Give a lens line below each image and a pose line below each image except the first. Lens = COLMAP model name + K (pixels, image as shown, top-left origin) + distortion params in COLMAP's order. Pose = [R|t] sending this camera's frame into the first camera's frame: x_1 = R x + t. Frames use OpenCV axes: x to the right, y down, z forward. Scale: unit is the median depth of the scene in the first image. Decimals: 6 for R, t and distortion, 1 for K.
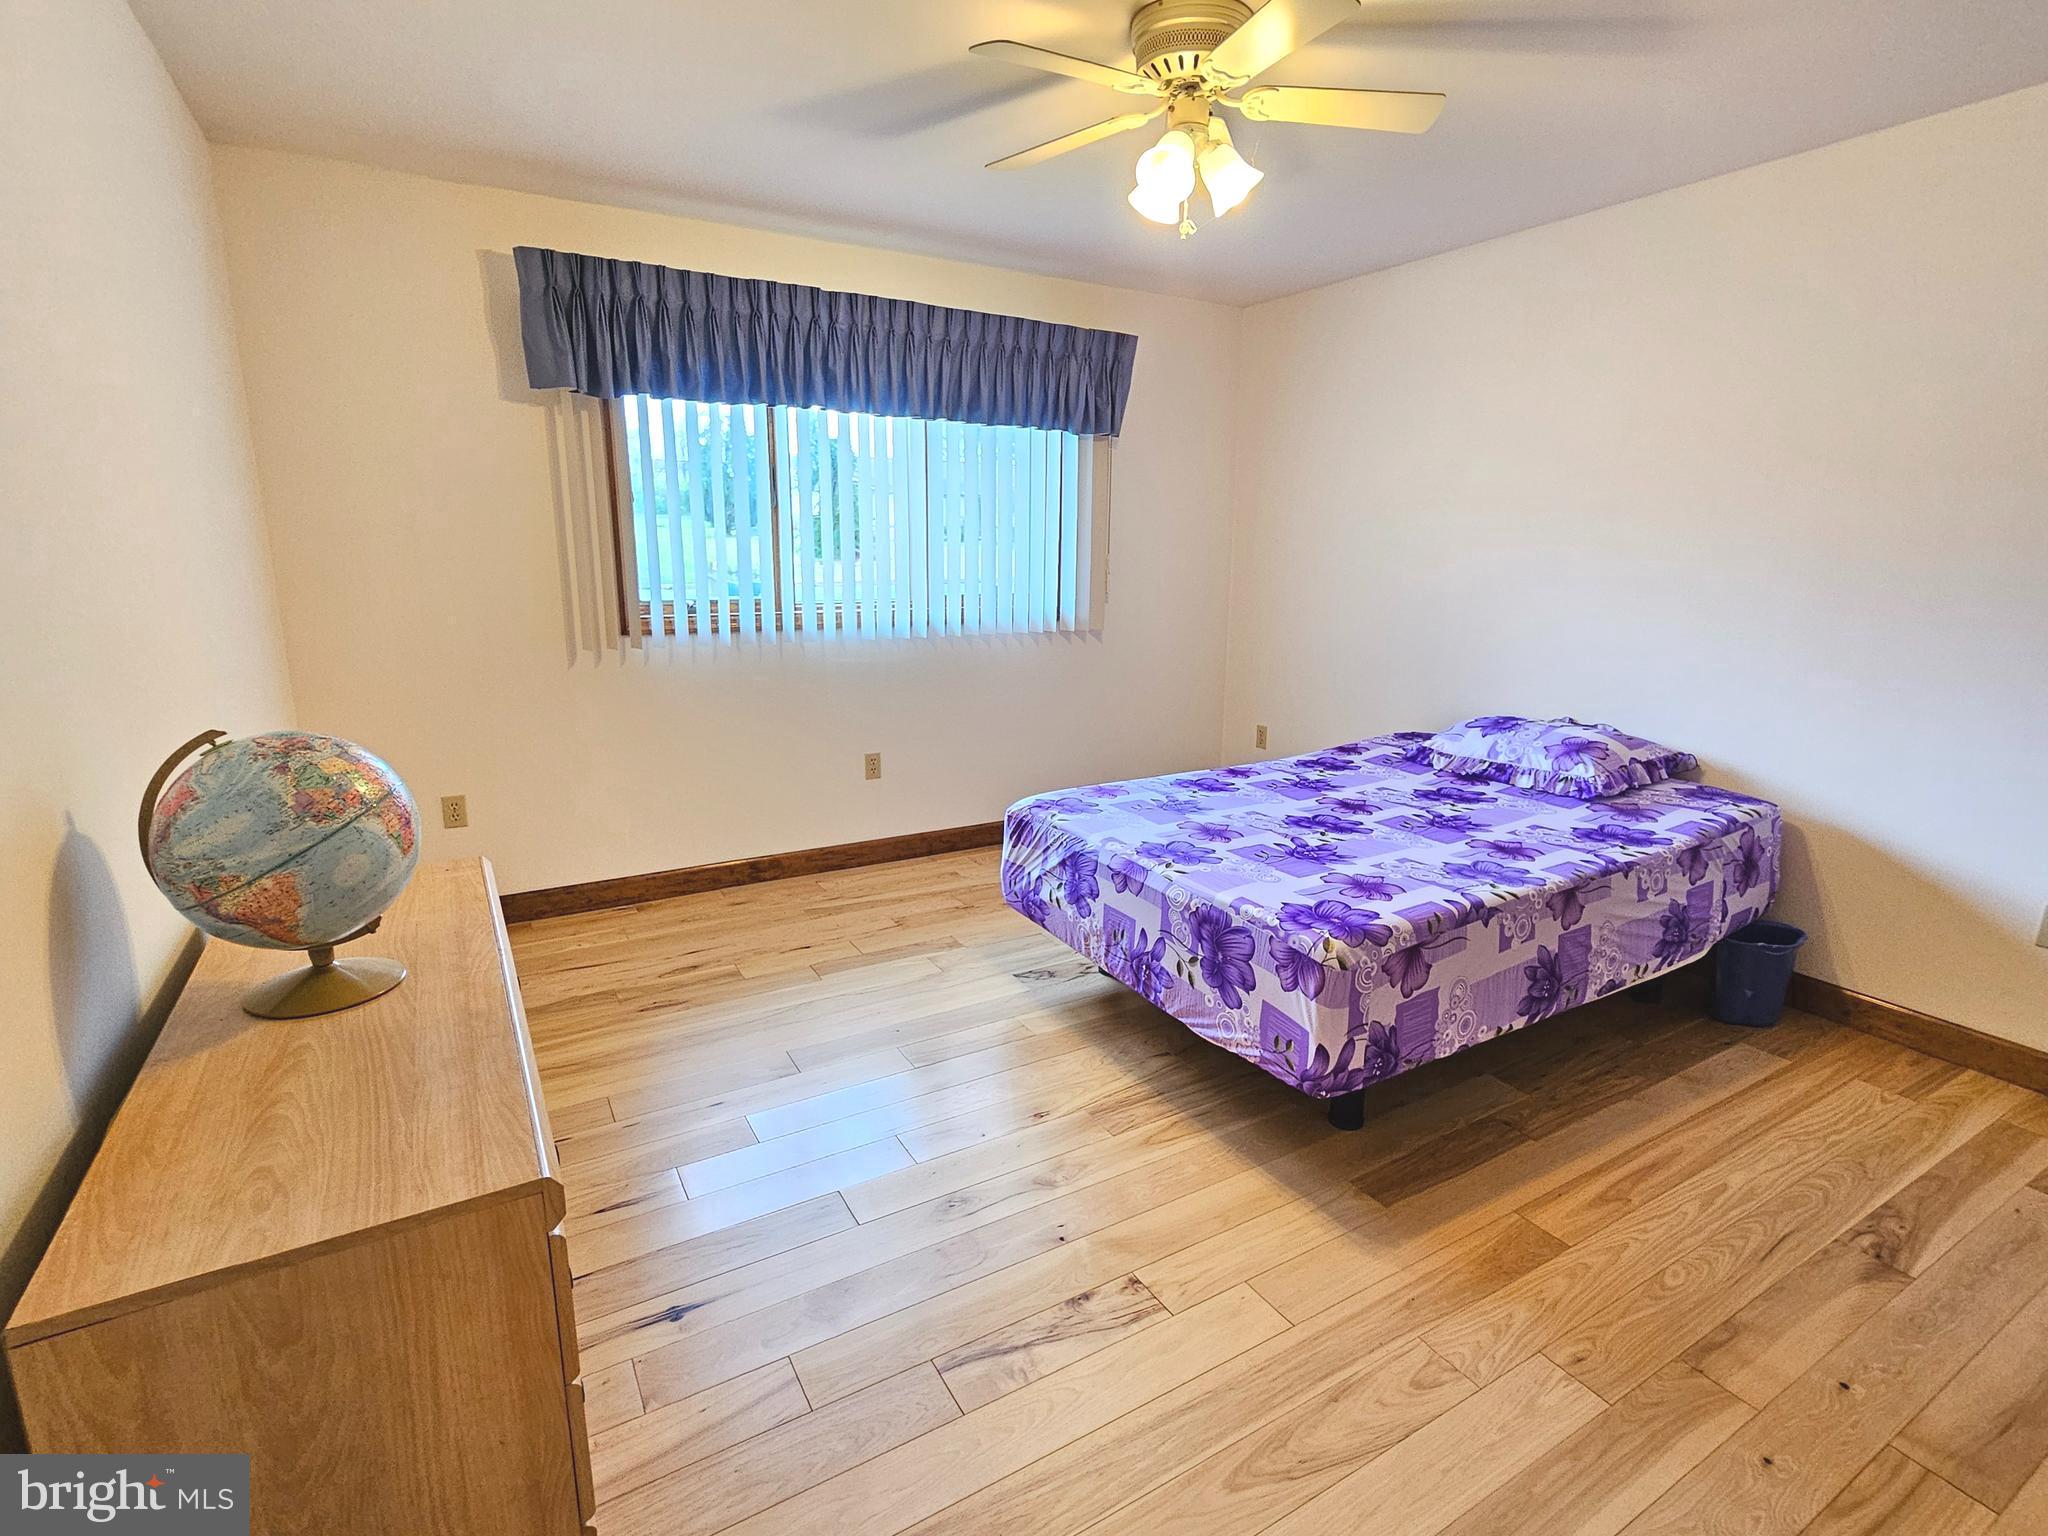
lens RADIAL K [[984.3, 0, 1026.2], [0, 984.3, 767.0], [0, 0, 1]] dist [-0.000808, -0.000213]
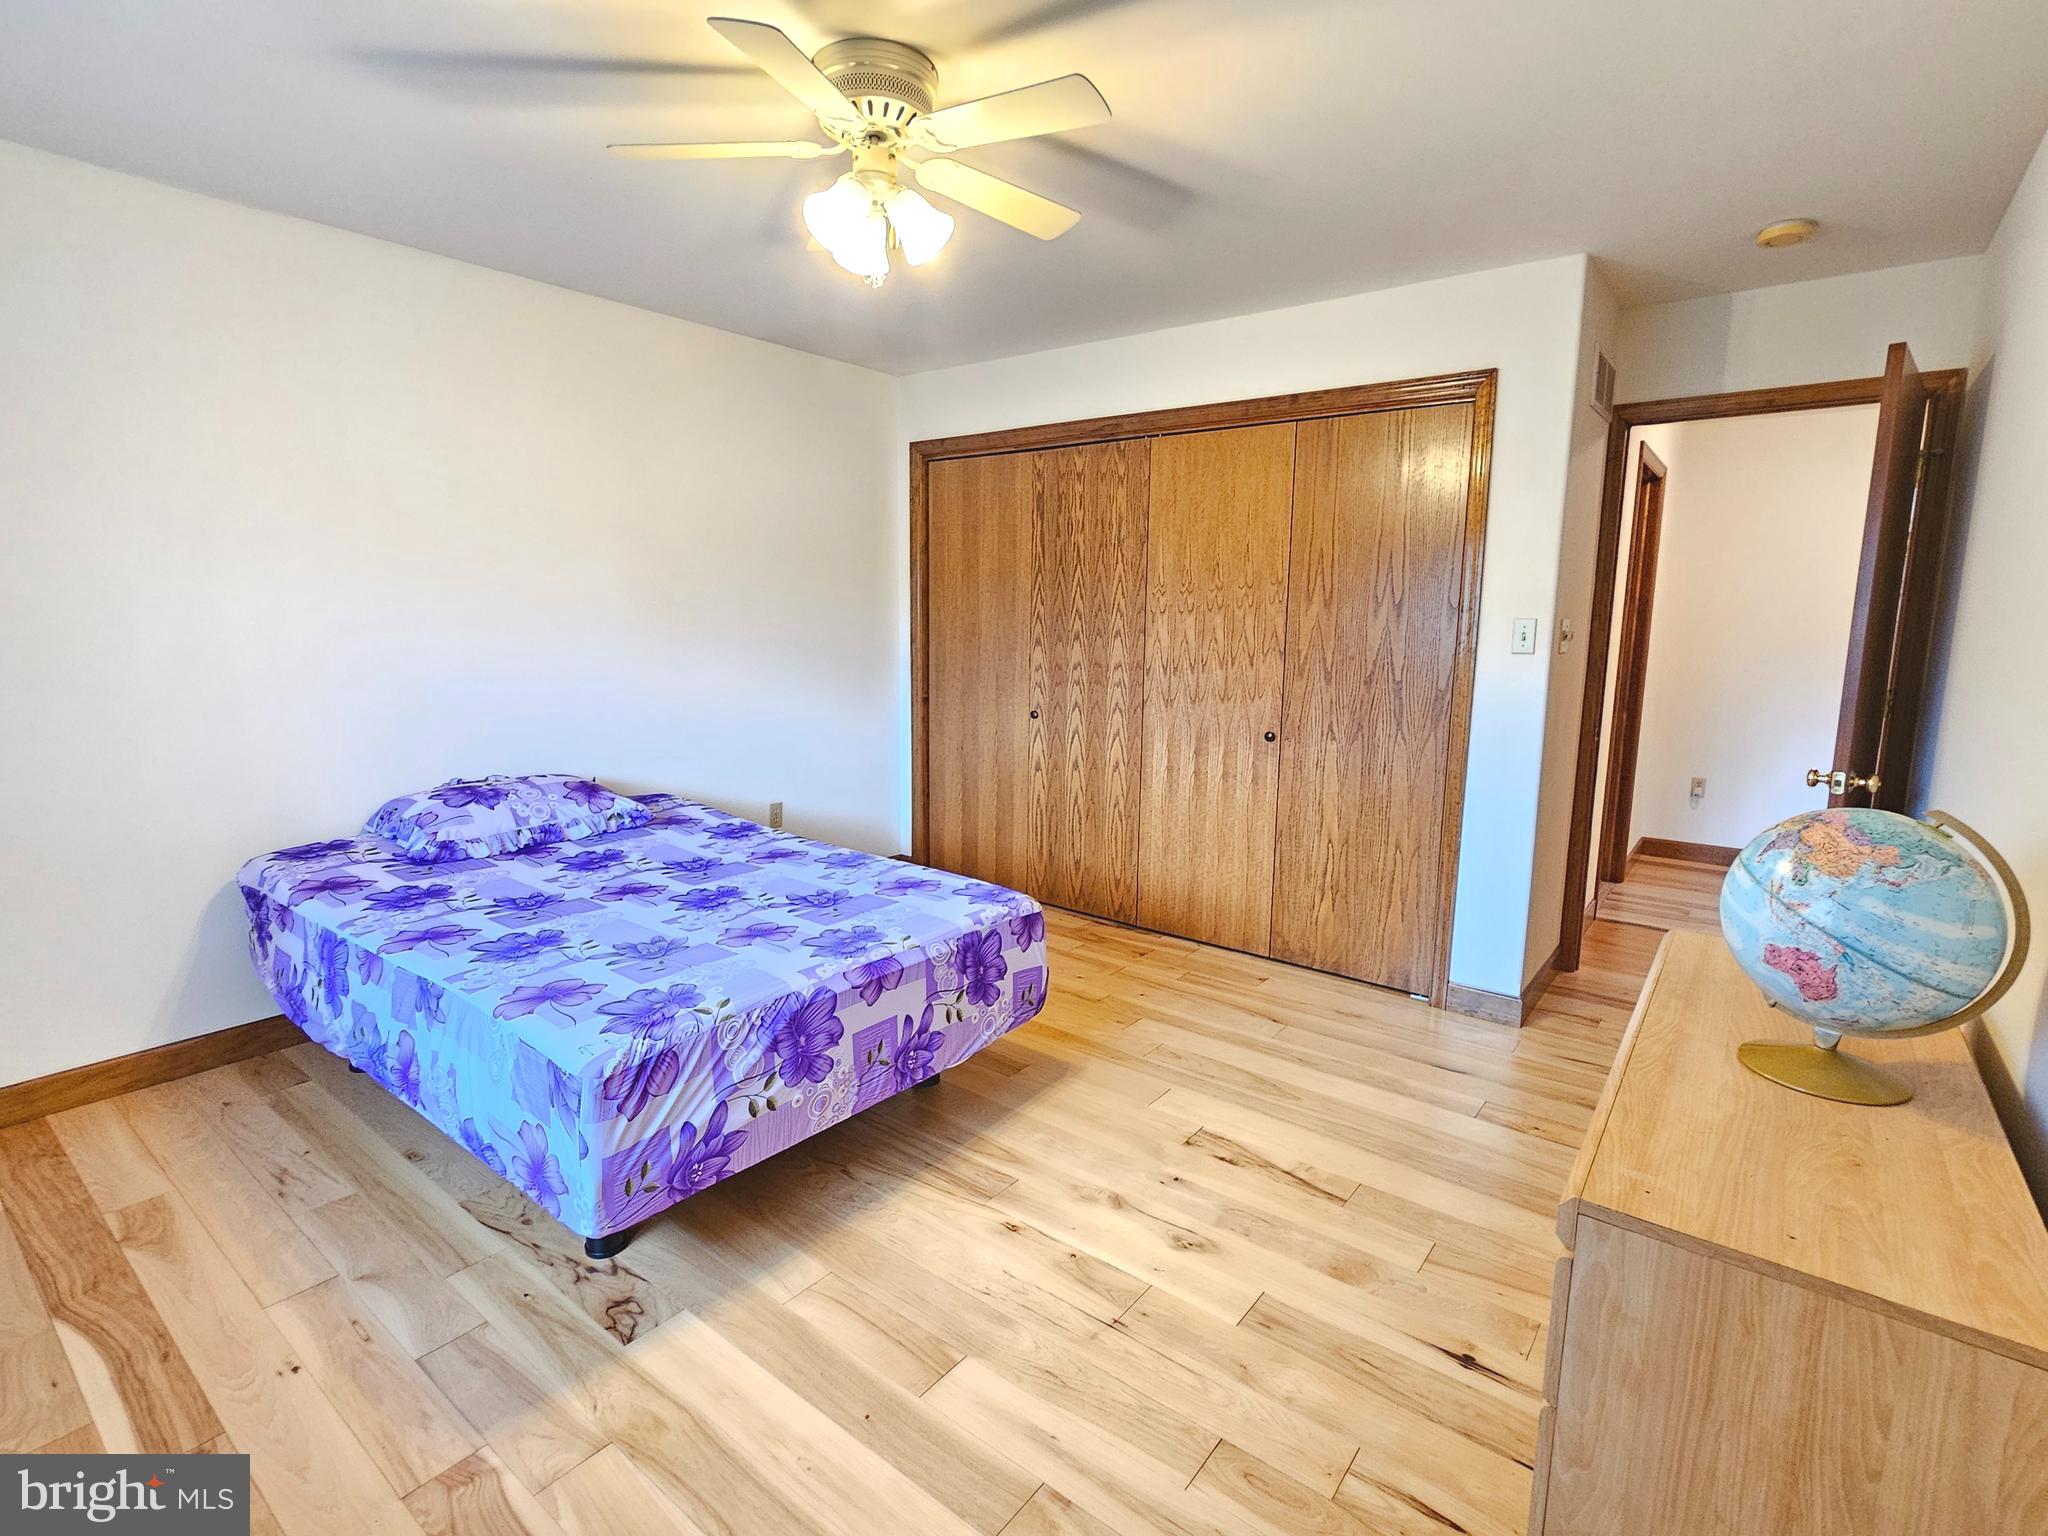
lens RADIAL K [[984.3, 0, 1027.1], [0, 984.3, 764.1], [0, 0, 1]] dist [-0.000808, -0.000213]
pose [[-0.375073, -0.153484, 0.914201, -0.716064], [0.186198, 0.953625, 0.236495, -0.253053], [-0.908103, 0.258925, -0.329100, 1.112590]]
